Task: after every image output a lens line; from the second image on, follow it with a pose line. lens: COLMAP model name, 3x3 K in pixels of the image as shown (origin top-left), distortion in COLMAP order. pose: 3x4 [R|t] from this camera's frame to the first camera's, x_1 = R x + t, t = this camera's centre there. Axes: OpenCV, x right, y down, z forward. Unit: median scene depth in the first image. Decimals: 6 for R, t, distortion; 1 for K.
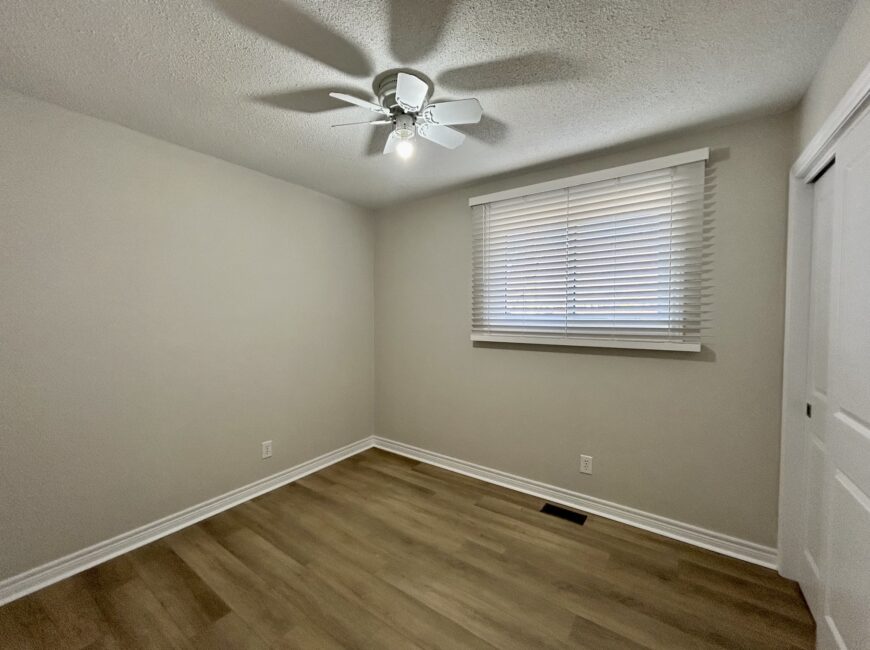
lens RADIAL K [[352.0, 0, 432.7], [0, 352.0, 325.7], [0, 0, 1]] dist [-0.004065, 0.001205]
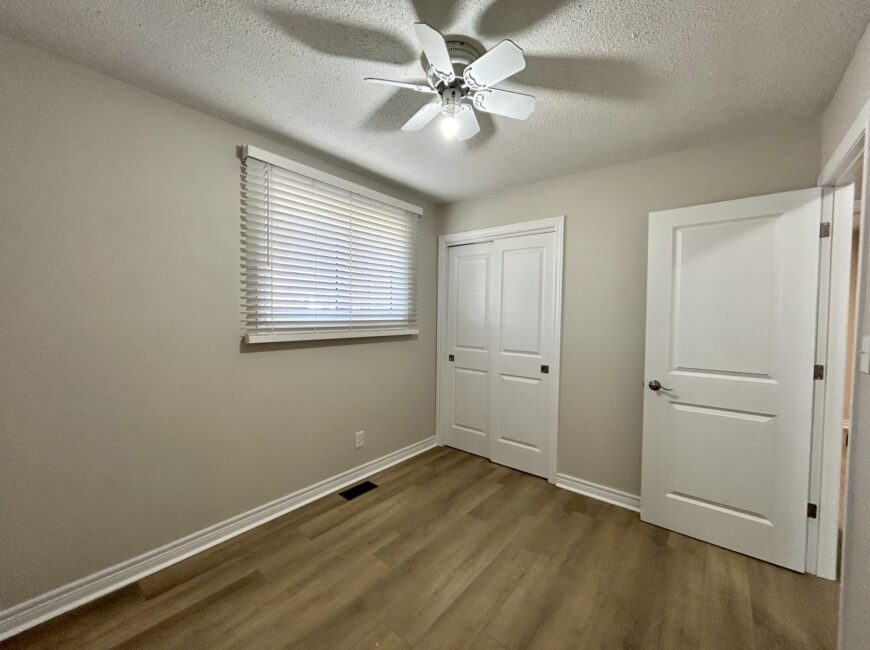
lens RADIAL K [[352.0, 0, 432.7], [0, 352.0, 325.7], [0, 0, 1]] dist [-0.004065, 0.001205]
pose [[0.069378, -0.035940, 0.996943, -0.773546], [0.018030, 0.999233, 0.034768, -0.016650], [-0.997427, 0.015563, 0.069973, 0.760431]]
